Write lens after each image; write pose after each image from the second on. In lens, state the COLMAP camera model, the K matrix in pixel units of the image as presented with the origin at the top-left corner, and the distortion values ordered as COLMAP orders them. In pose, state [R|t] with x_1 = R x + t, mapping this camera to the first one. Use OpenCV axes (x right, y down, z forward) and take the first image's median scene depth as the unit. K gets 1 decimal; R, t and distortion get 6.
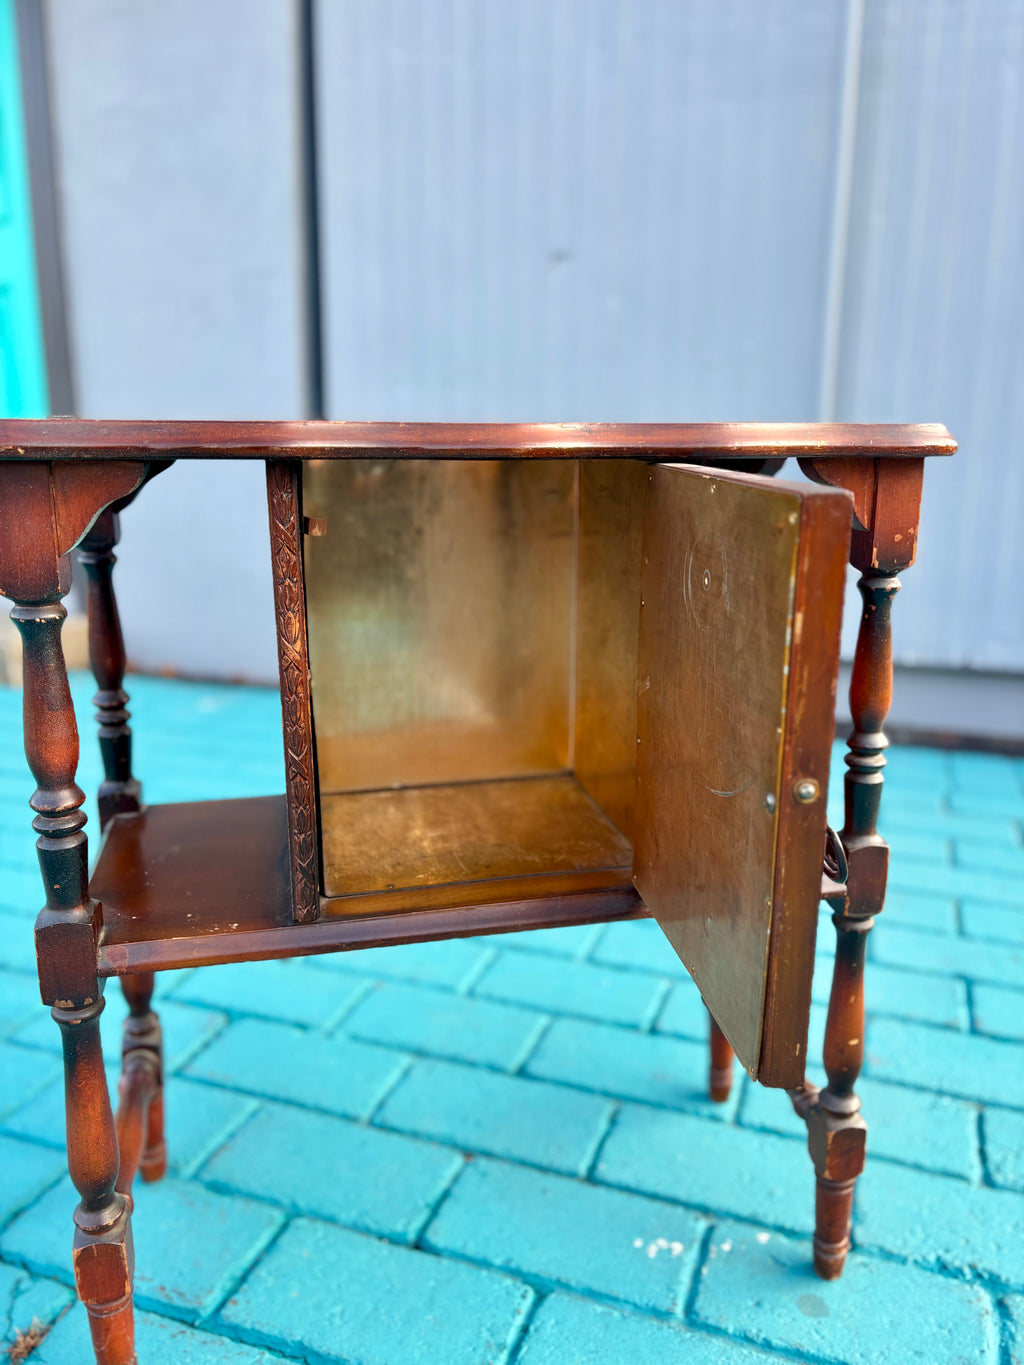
lens RADIAL K [[1041.2, 0, 520.9], [0, 1041.2, 679.6], [0, 0, 1]] dist [0.039579, -0.049148]
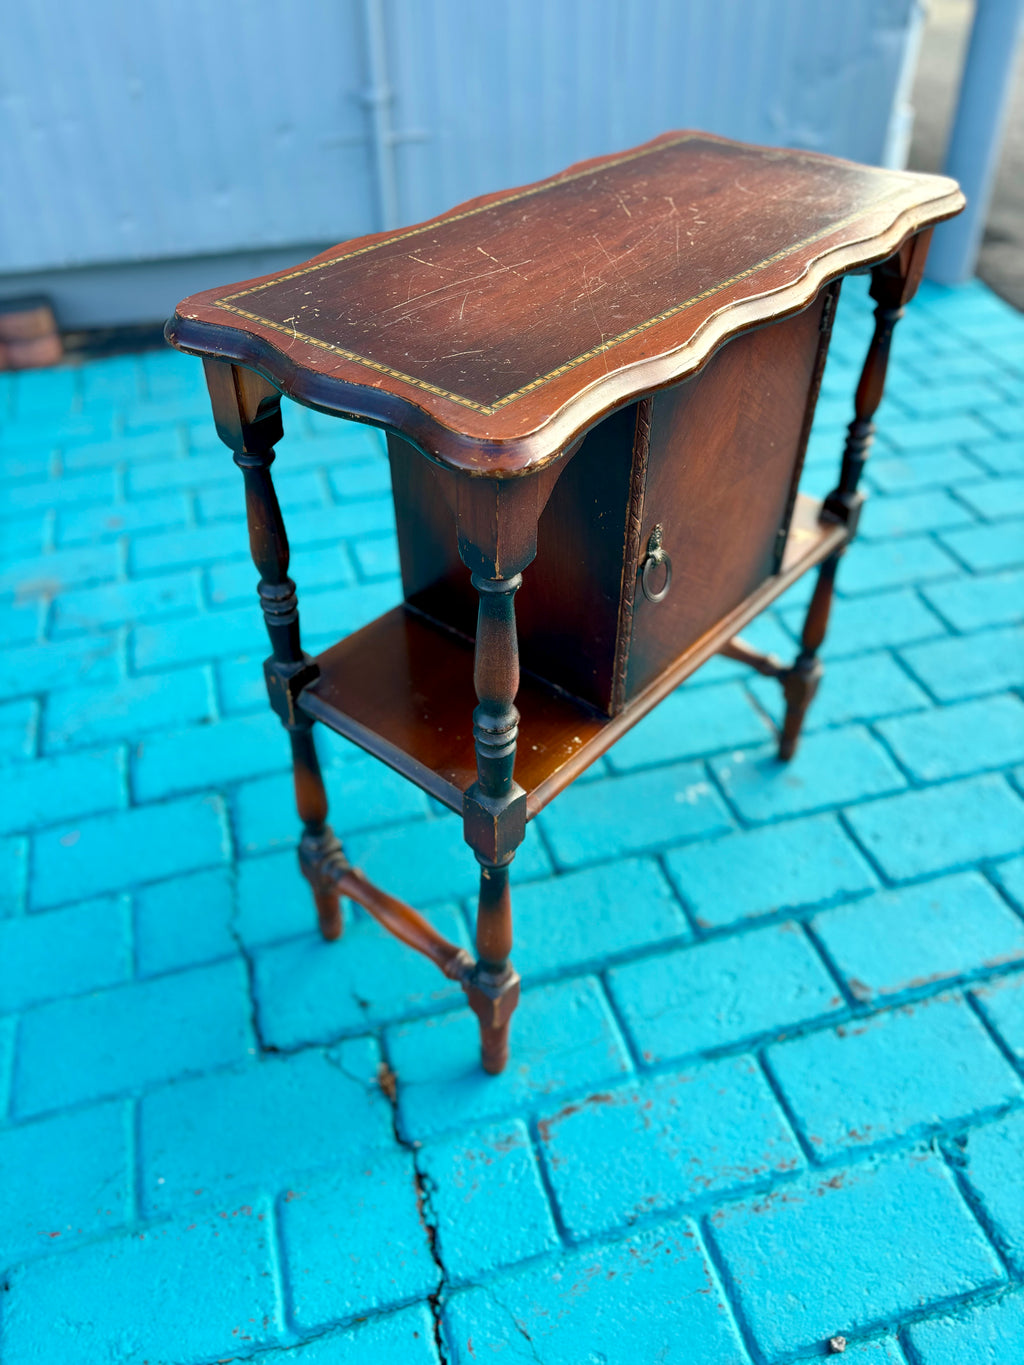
lens RADIAL K [[1041.2, 0, 517.3], [0, 1041.2, 688.3], [0, 0, 1]] dist [0.039579, -0.049148]
pose [[0.801771, -0.395385, 0.448144, -0.689902], [0.149696, 0.858829, 0.489902, -0.343217], [-0.578579, -0.325704, 0.747772, 0.123231]]
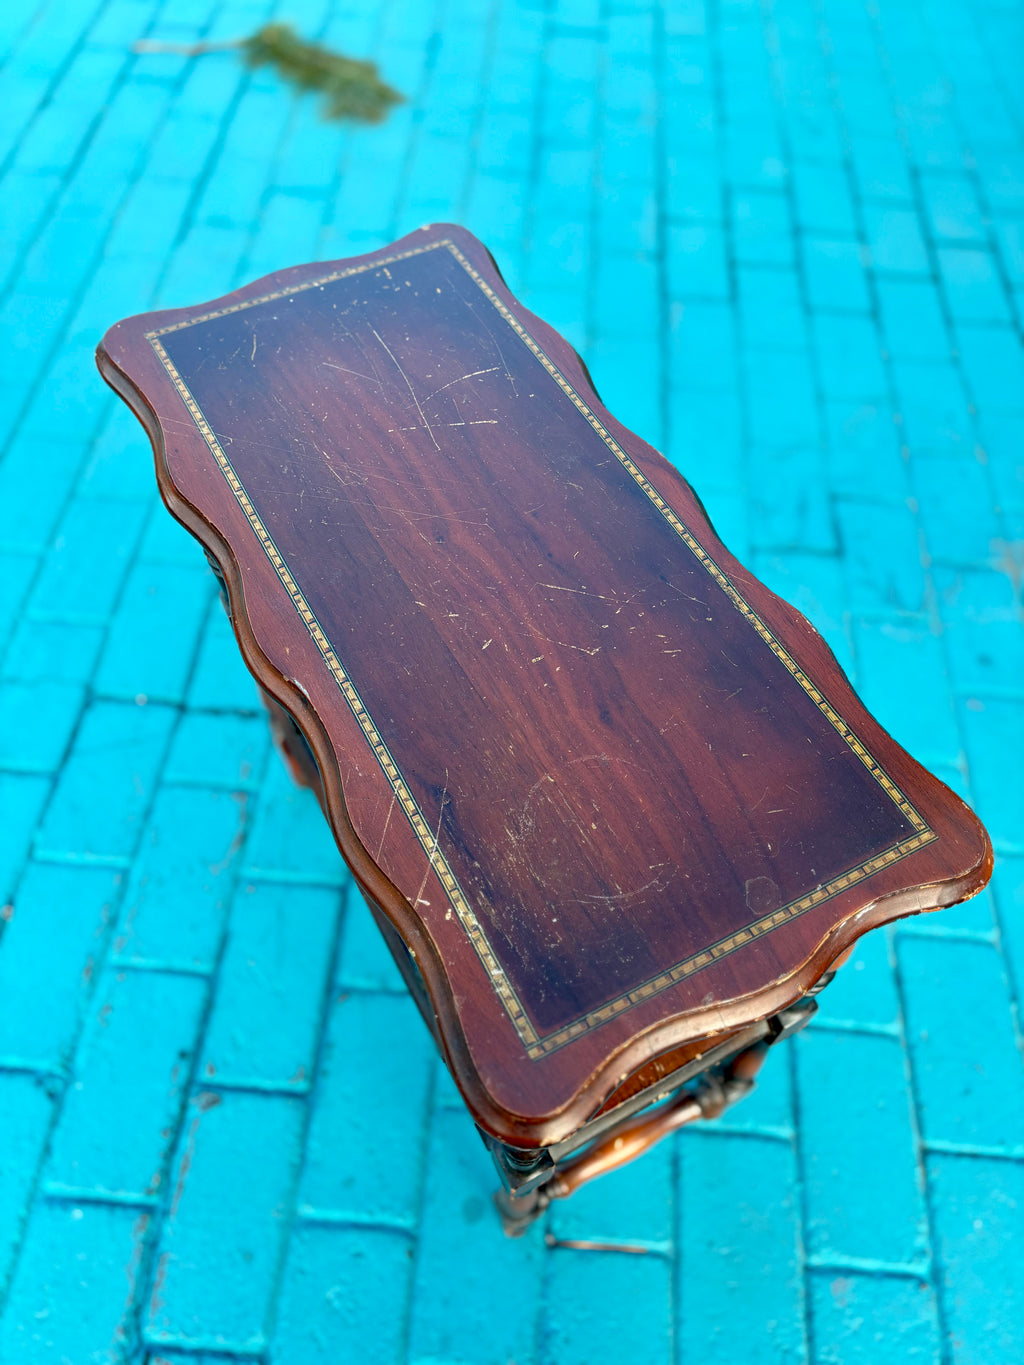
lens RADIAL K [[1041.2, 0, 507.7], [0, 1041.2, 679.5], [0, 0, 1]] dist [0.039579, -0.049148]
pose [[0.266651, 0.810512, -0.521505, 0.428421], [-0.254696, 0.581120, 0.772936, -0.754292], [0.929531, -0.073279, 0.361390, 0.630006]]
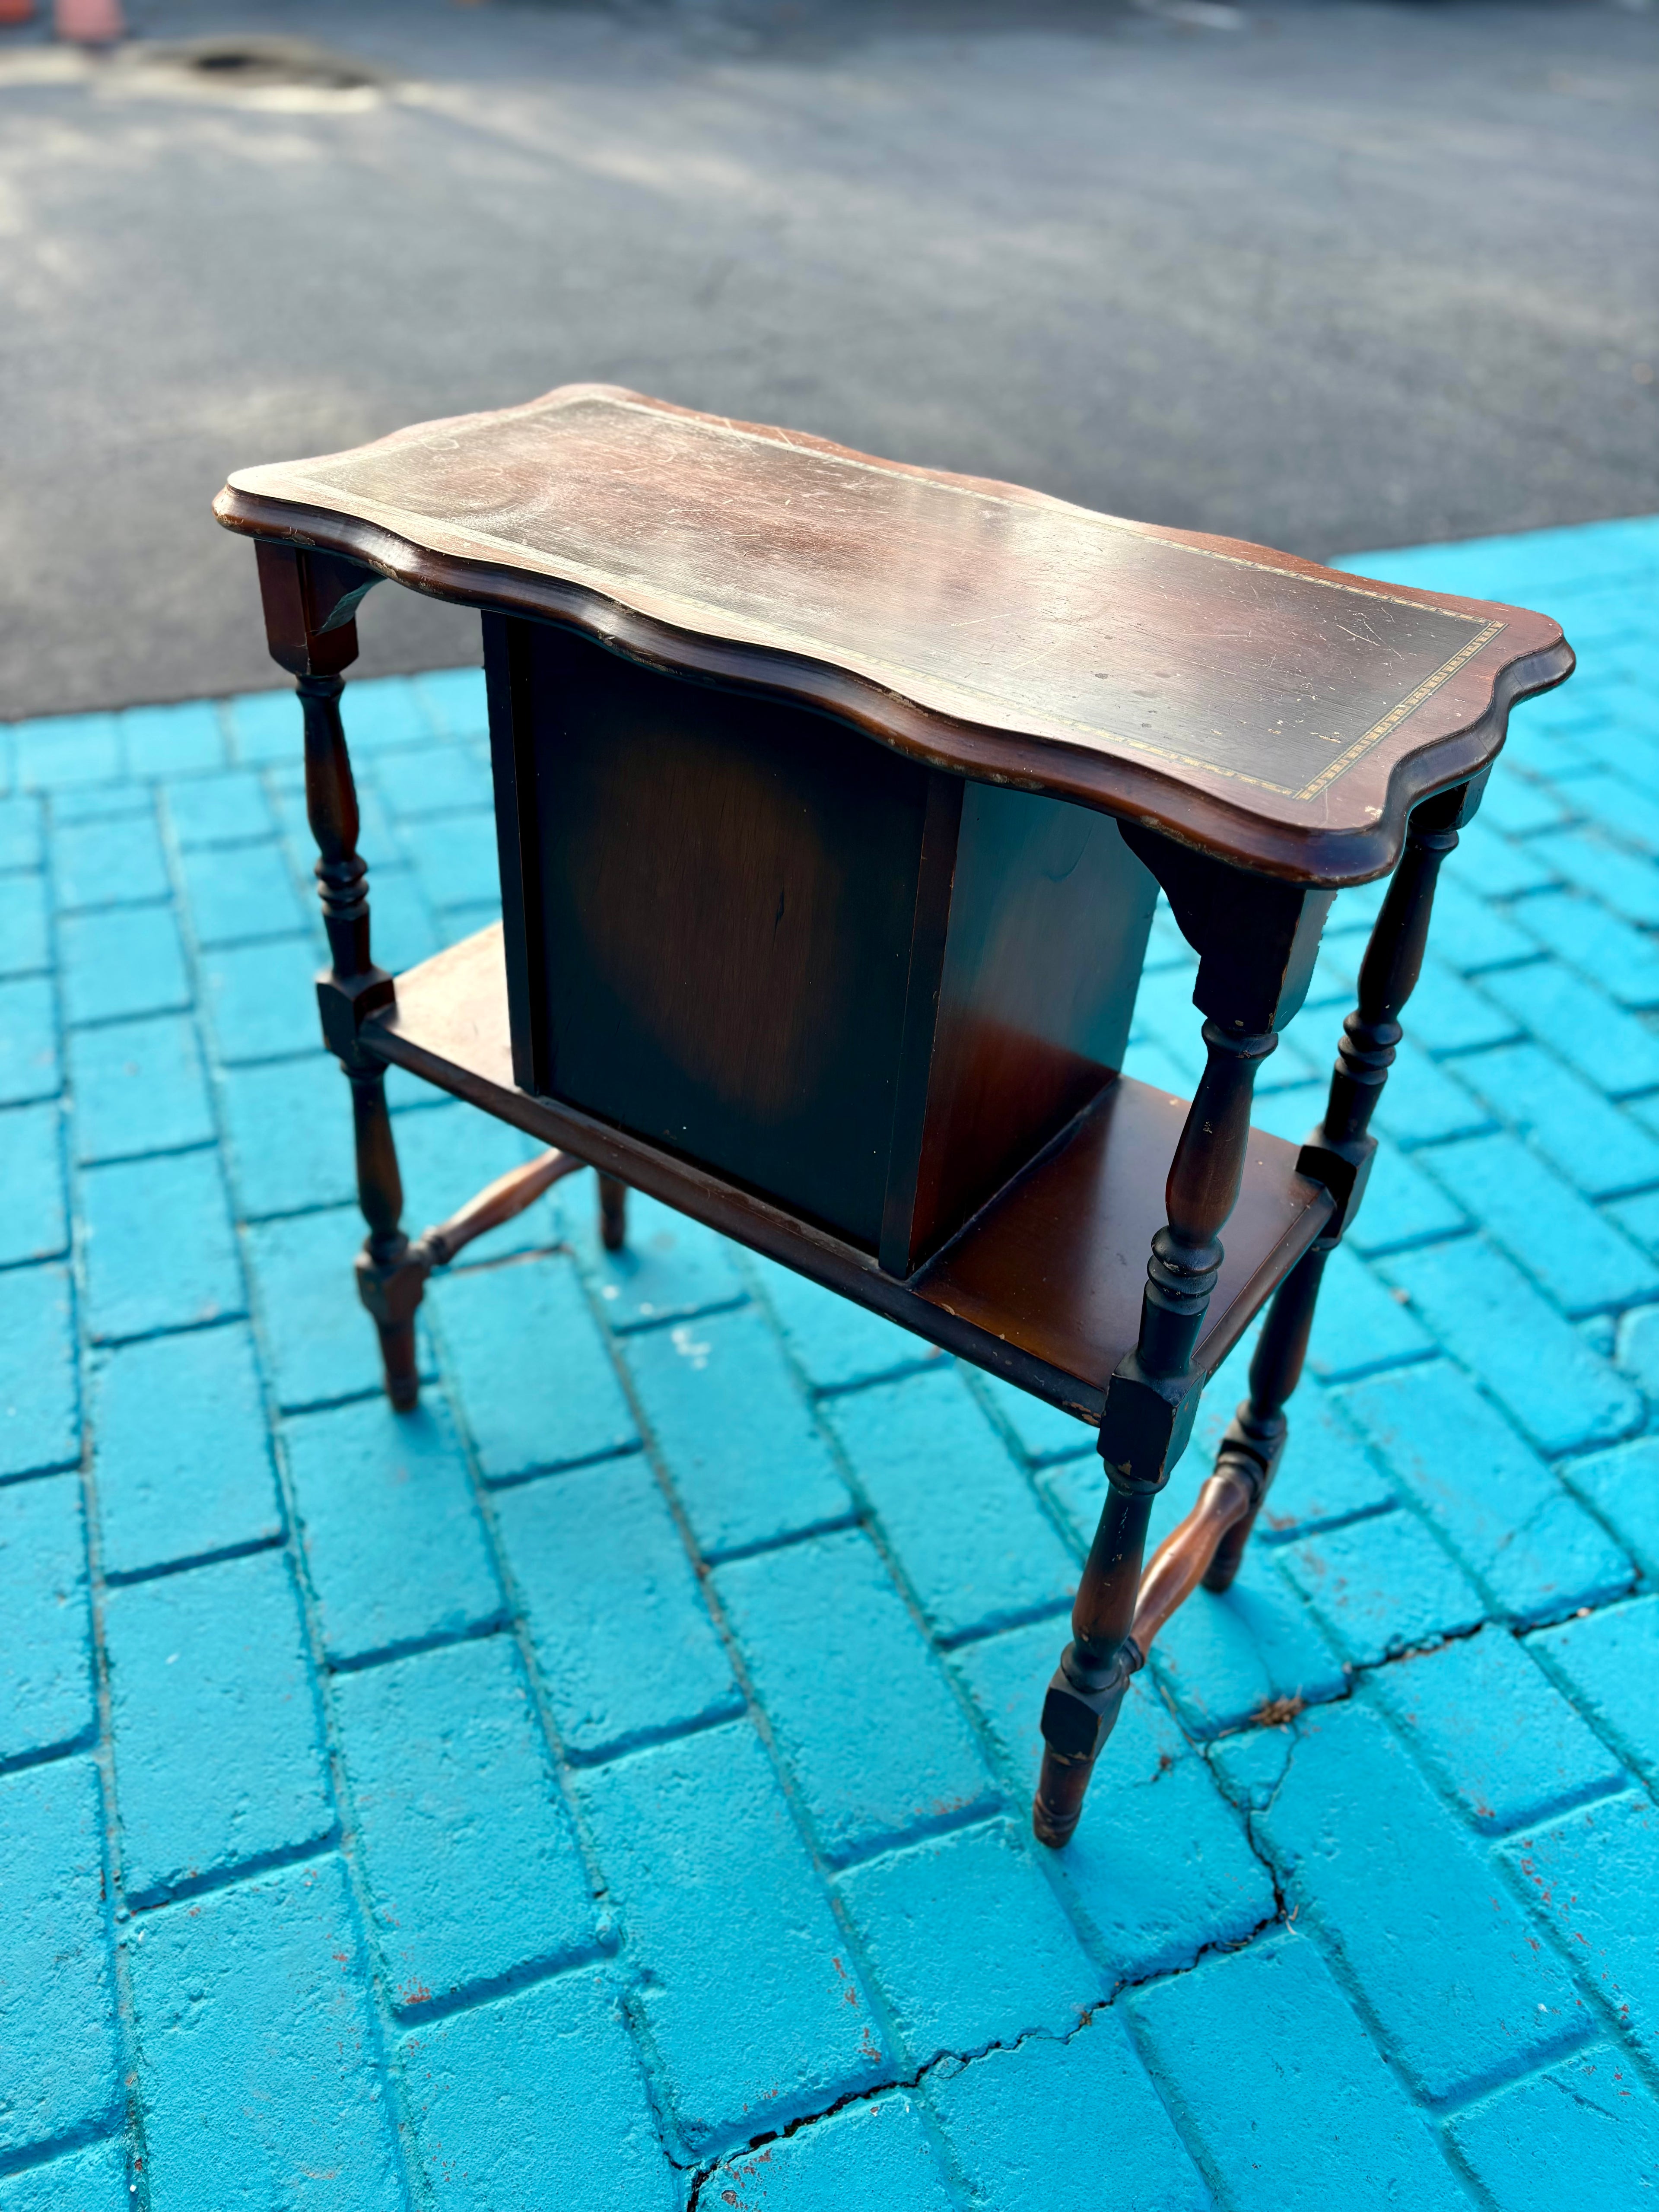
lens RADIAL K [[1687.3, 0, 820.4], [0, 1687.3, 1096.0], [0, 0, 1]] dist [0.039579, -0.049148]
pose [[-0.664575, -0.473948, 0.577679, -0.747629], [0.135654, 0.683730, 0.717016, -0.709622], [-0.734805, 0.554875, -0.390097, 1.464095]]
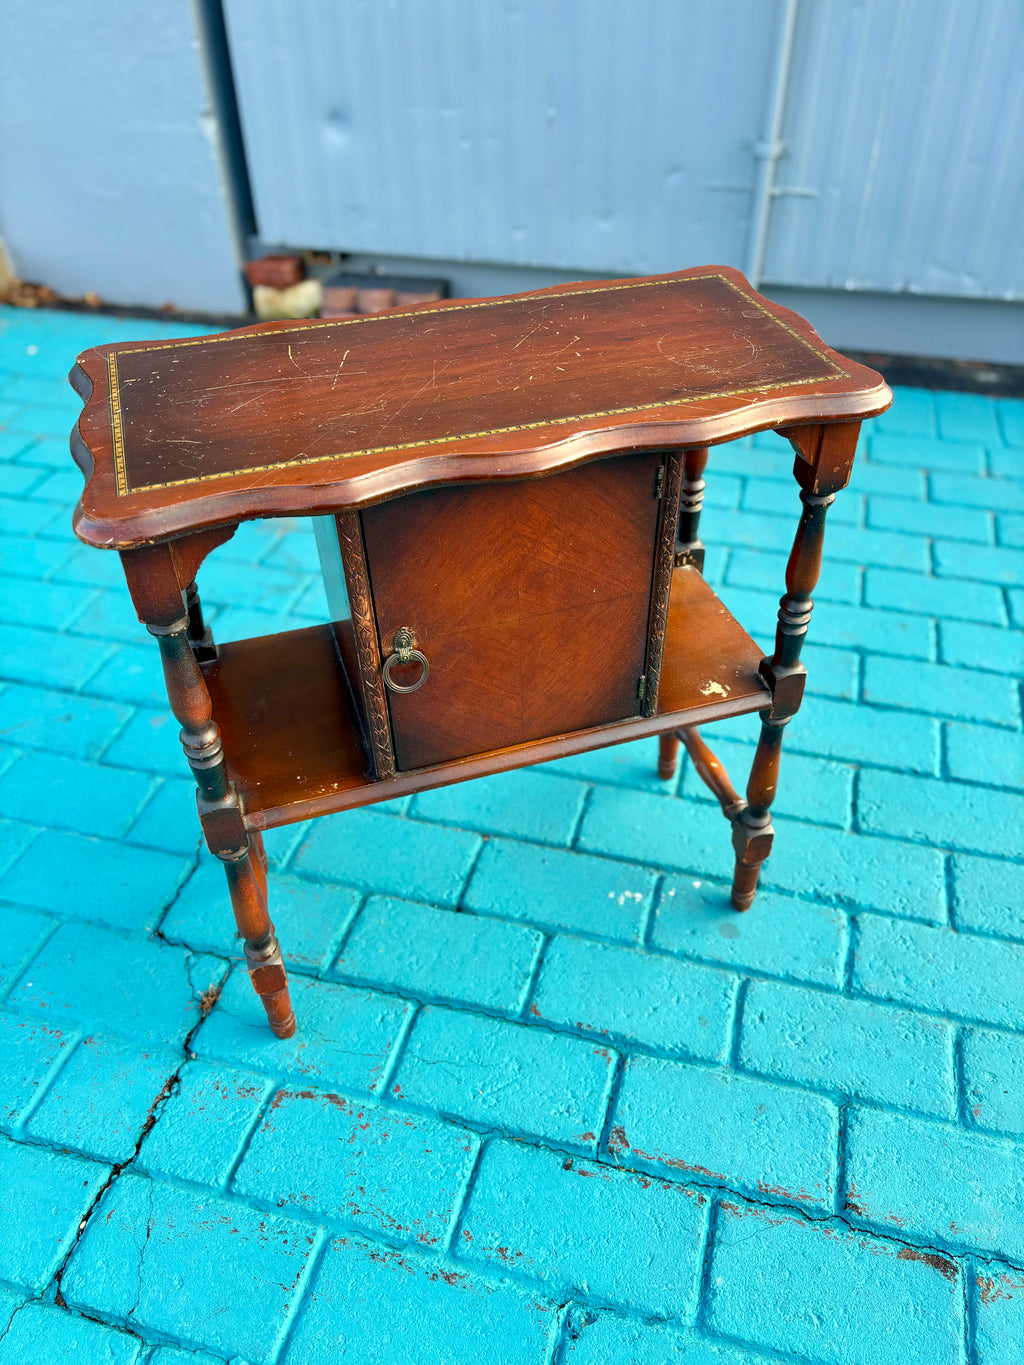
lens RADIAL K [[1041.2, 0, 521.3], [0, 1041.2, 696.5], [0, 0, 1]] dist [0.039579, -0.049148]
pose [[0.996277, -0.067972, 0.053034, -0.075647], [0.035900, 0.886357, 0.461608, -0.402079], [-0.078383, -0.457986, 0.885497, -0.148475]]
